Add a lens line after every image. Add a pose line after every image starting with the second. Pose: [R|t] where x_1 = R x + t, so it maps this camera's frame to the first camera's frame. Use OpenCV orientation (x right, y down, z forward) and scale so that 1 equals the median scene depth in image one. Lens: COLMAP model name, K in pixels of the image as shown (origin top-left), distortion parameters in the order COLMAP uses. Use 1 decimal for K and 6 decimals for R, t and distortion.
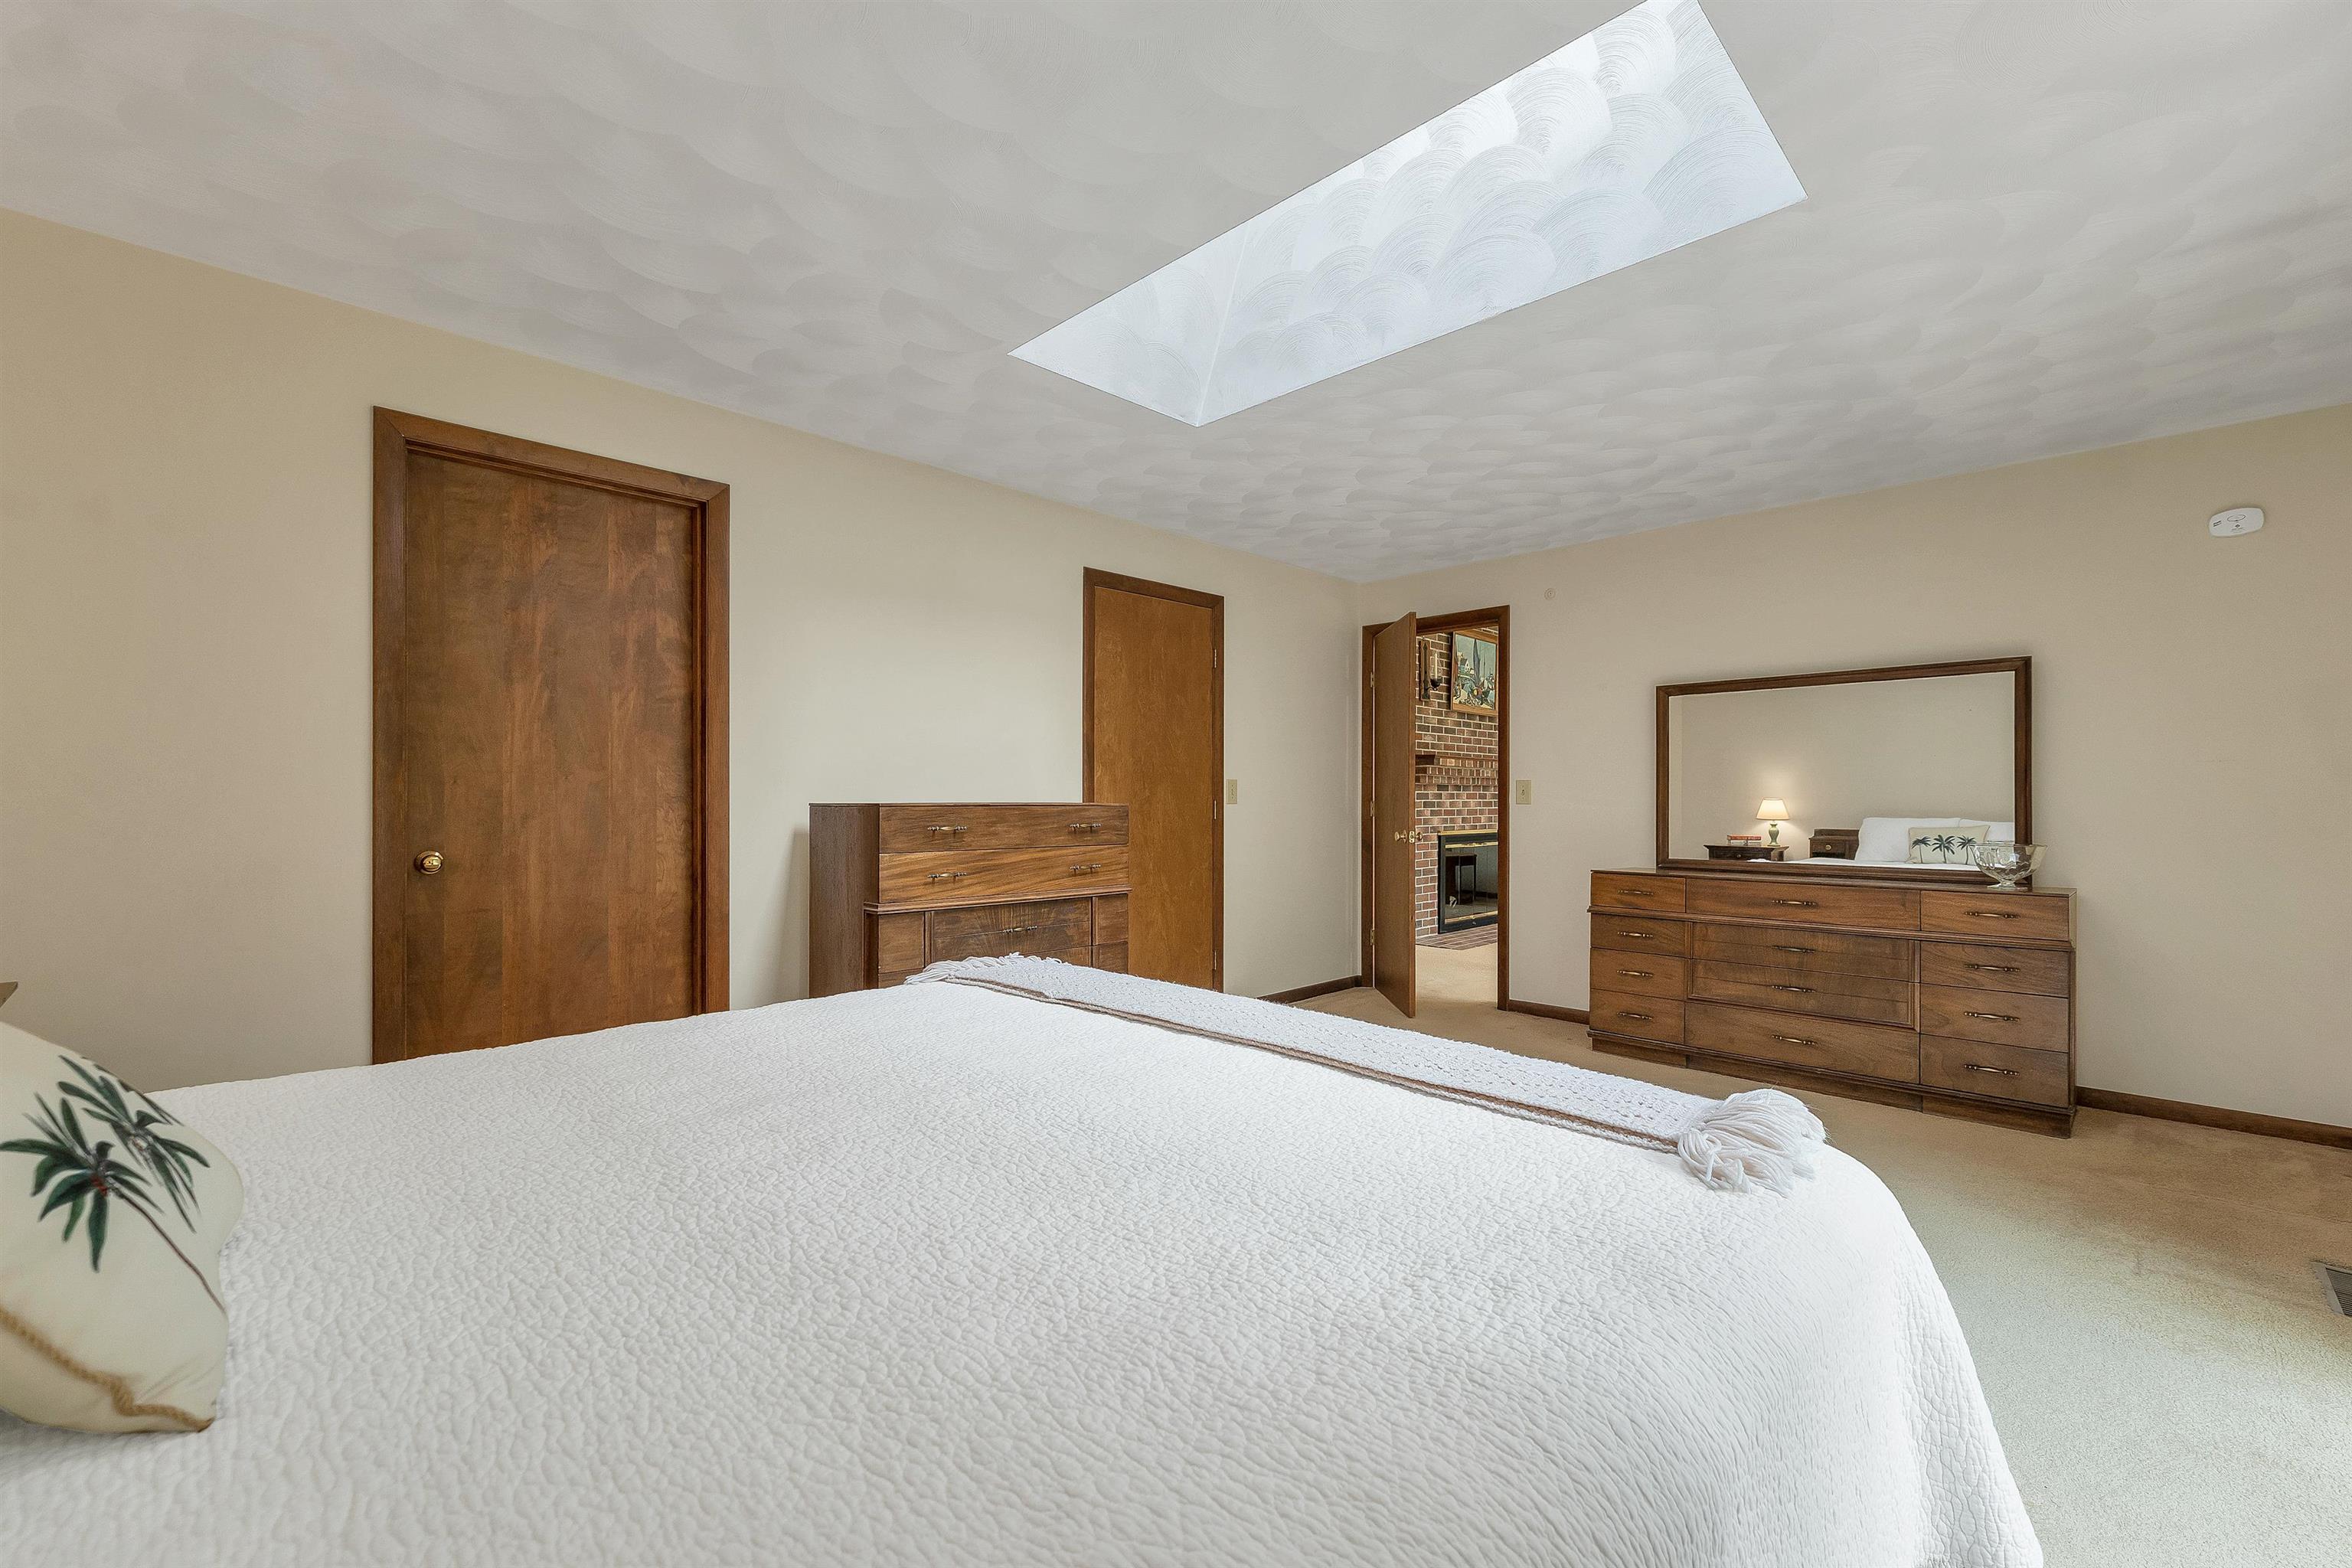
lens RADIAL K [[982.3, 0, 1189.7], [0, 982.3, 789.8], [0, 0, 1]] dist [0.002170, -0.001867]
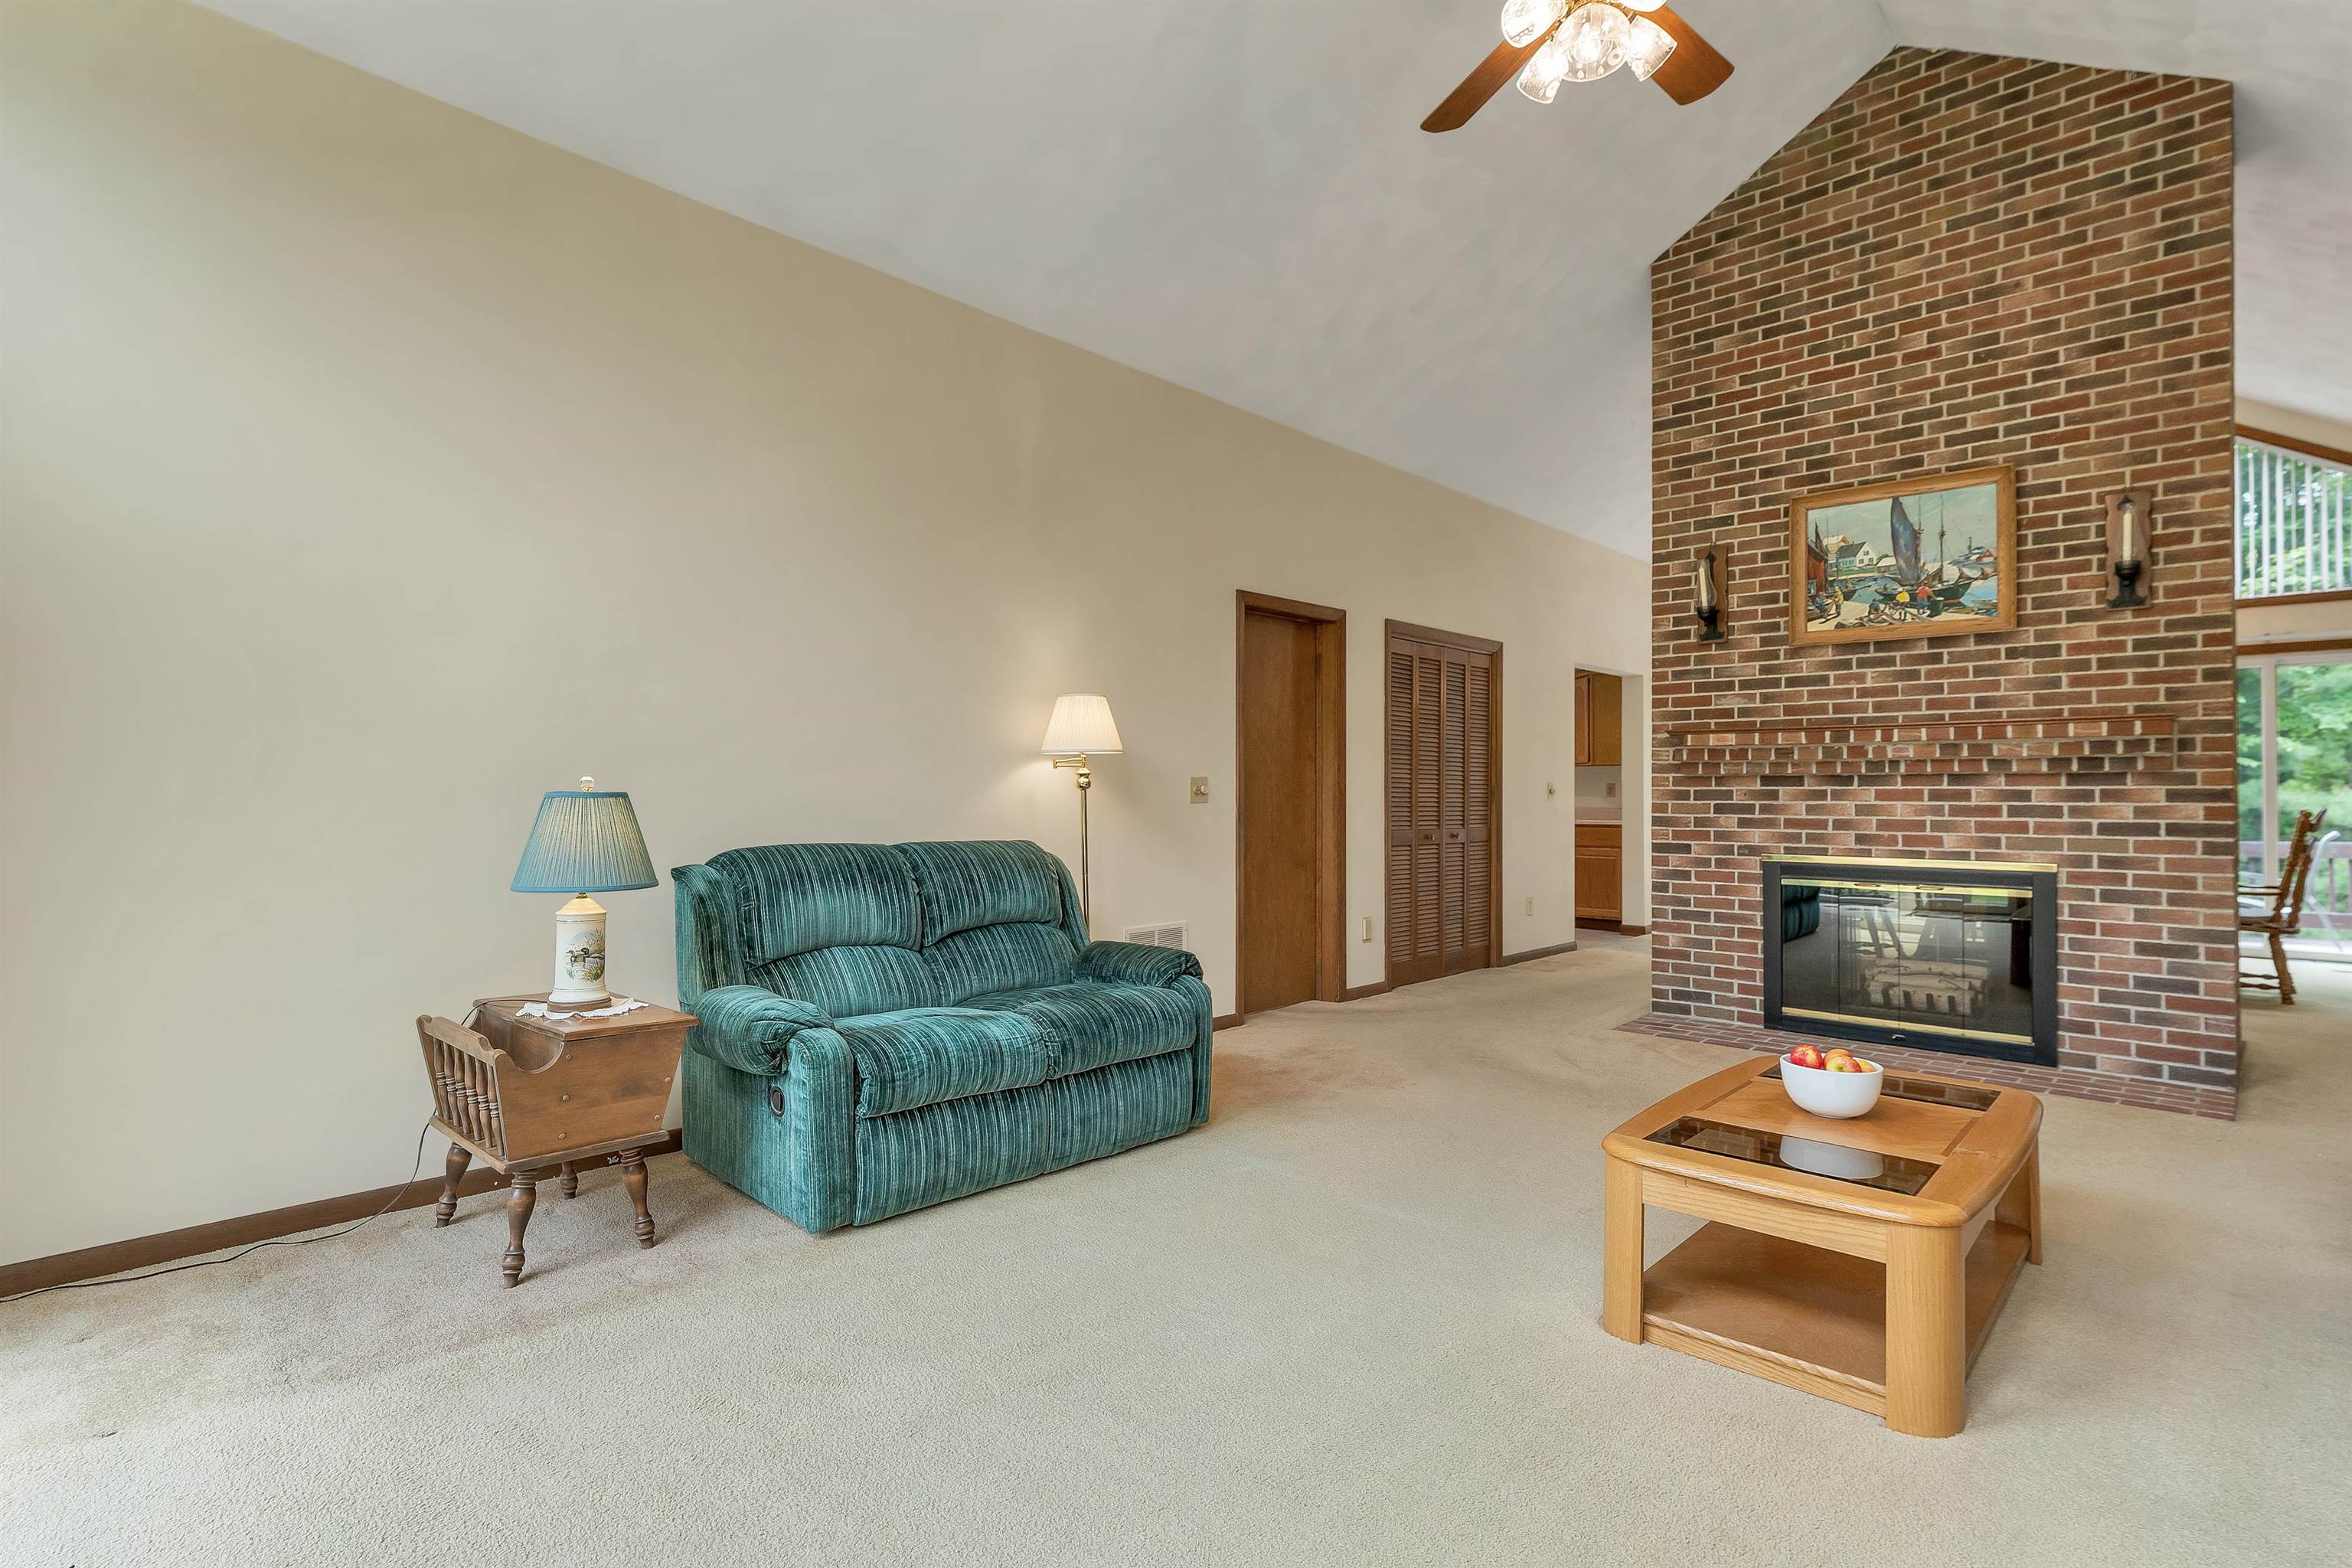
lens RADIAL K [[1157.2, 0, 1162.8], [0, 1157.2, 783.5], [0, 0, 1]] dist [-0.000554, 0.001946]
pose [[0.026346, -0.013810, -0.999557, 0.945570], [0.004426, 0.999896, -0.013698, 0.007452], [0.999643, -0.004063, 0.026404, 0.618989]]
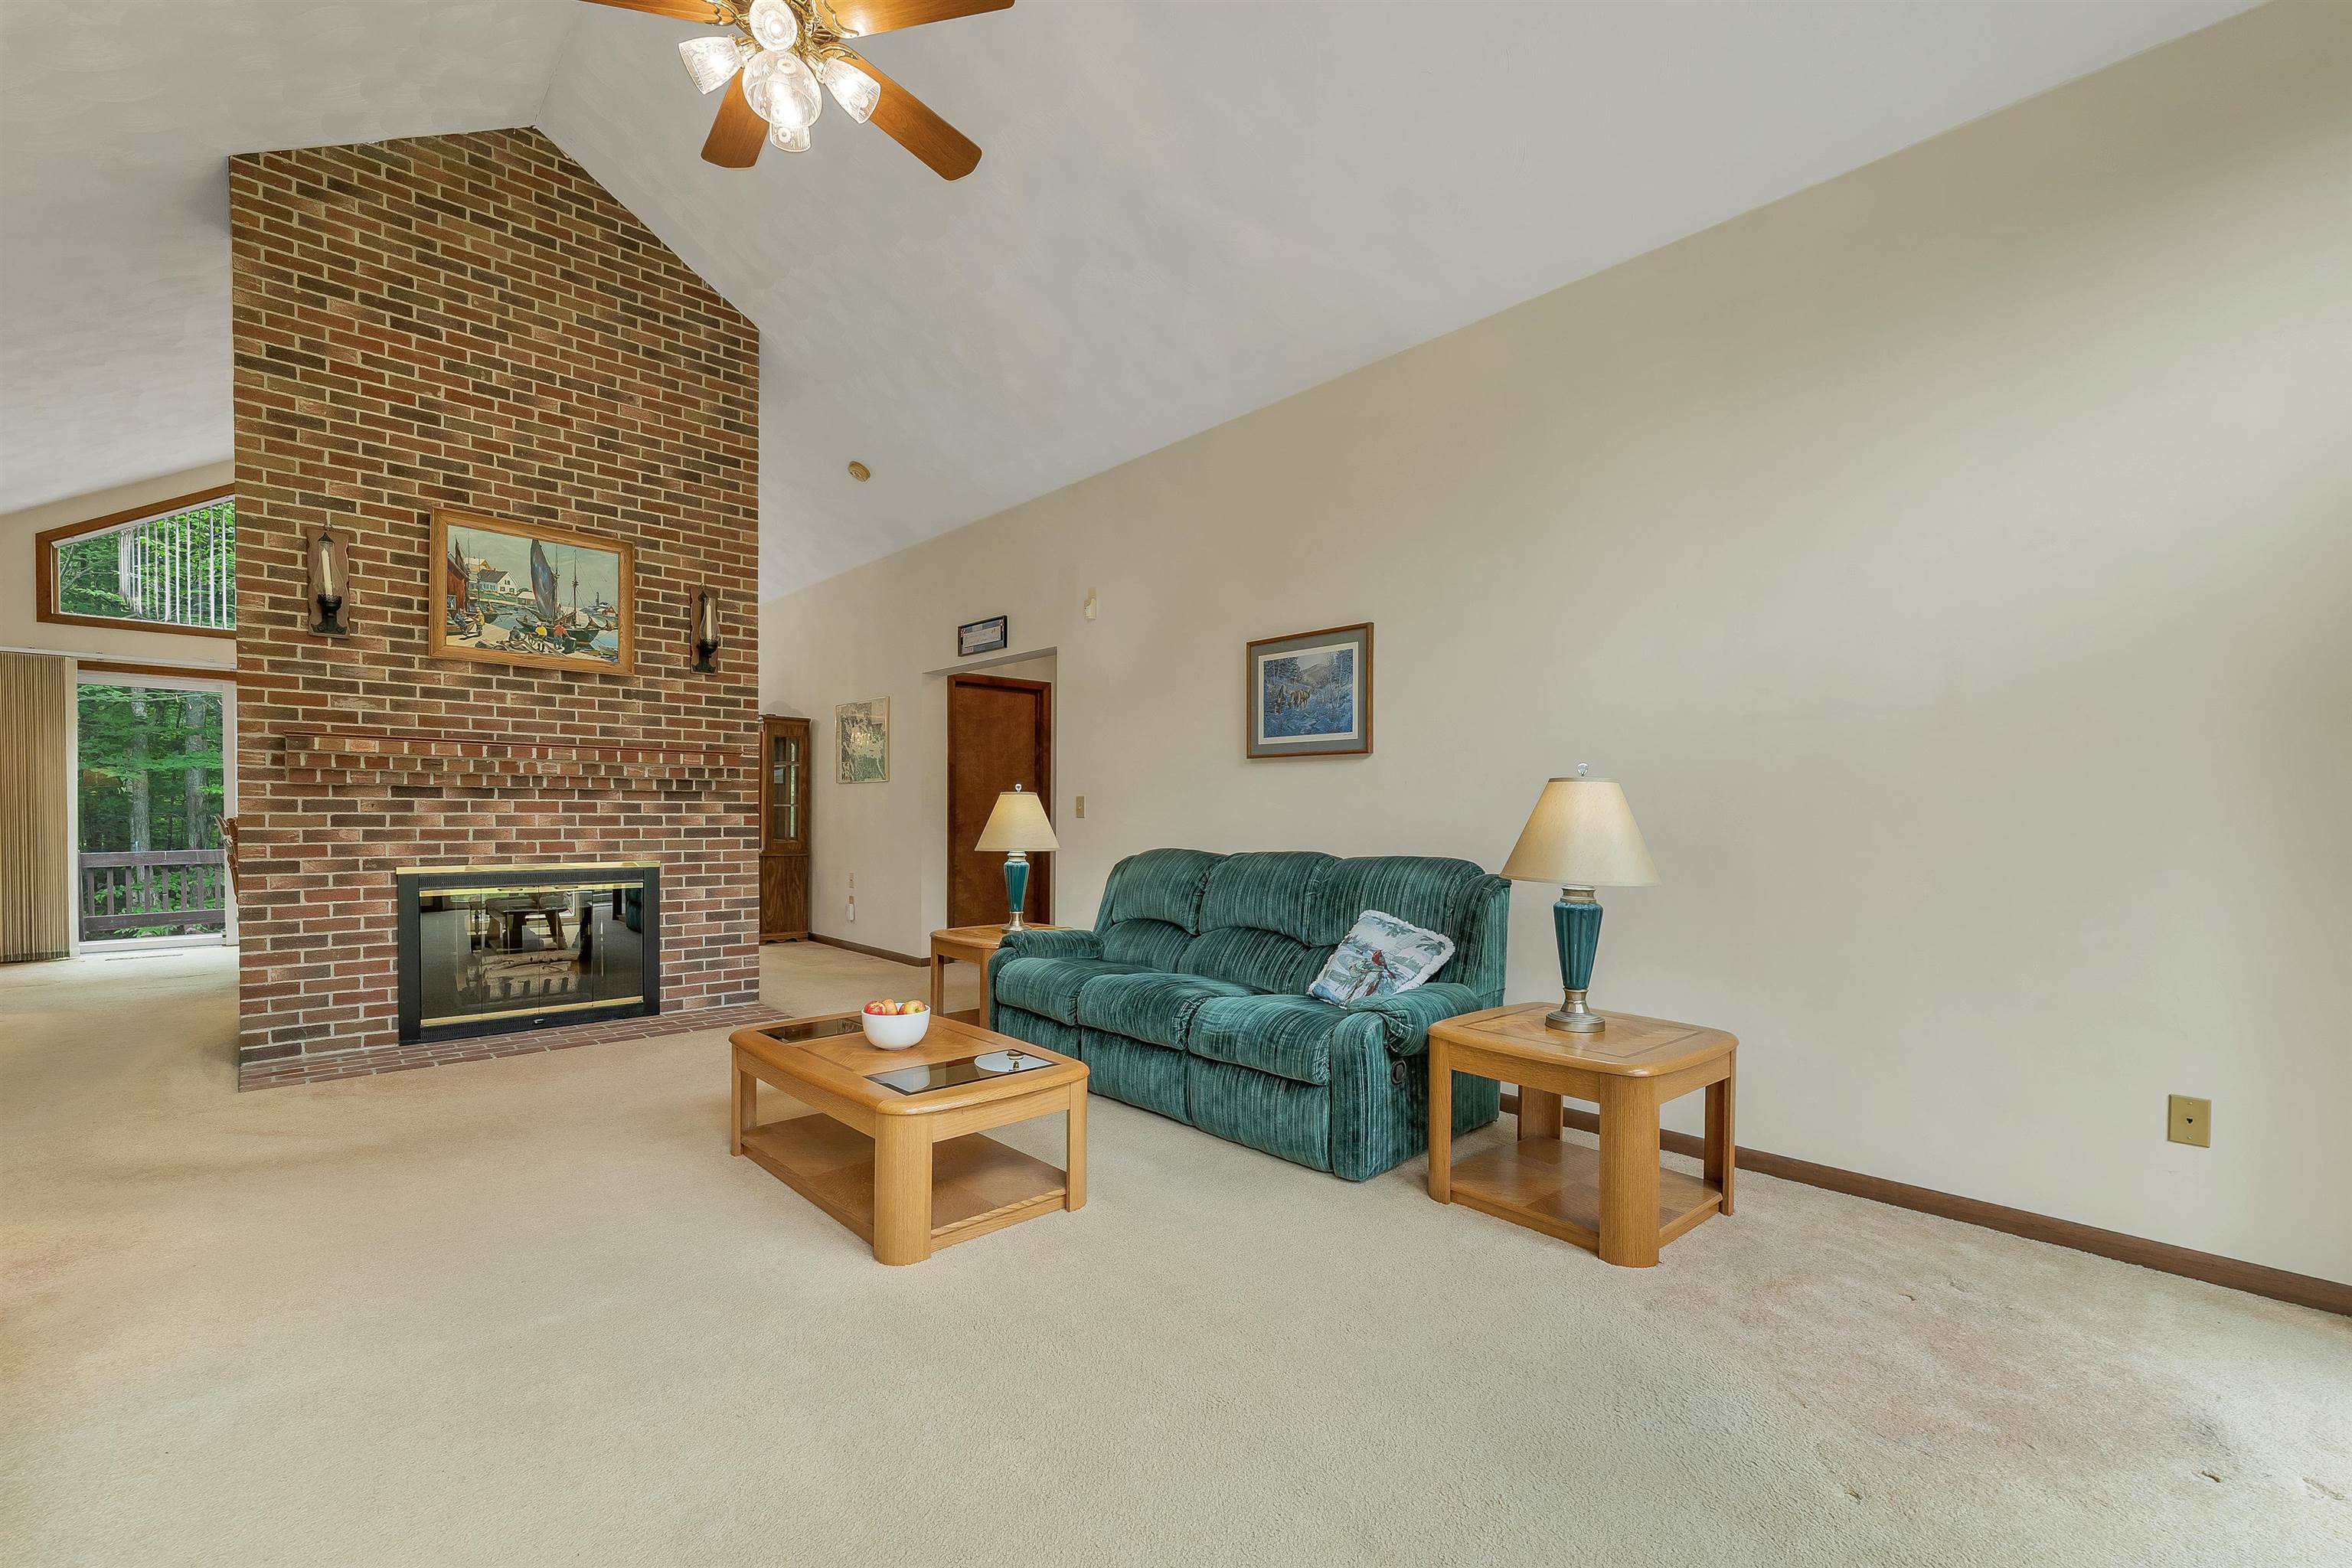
lens RADIAL K [[982.3, 0, 1184.8], [0, 982.3, 834.9], [0, 0, 1]] dist [0.002170, -0.001867]
pose [[0.999696, 0.003959, -0.024354, 0.728902], [-0.003222, 0.999538, 0.030232, 0.004399], [0.024463, -0.030144, 0.999246, 0.437947]]
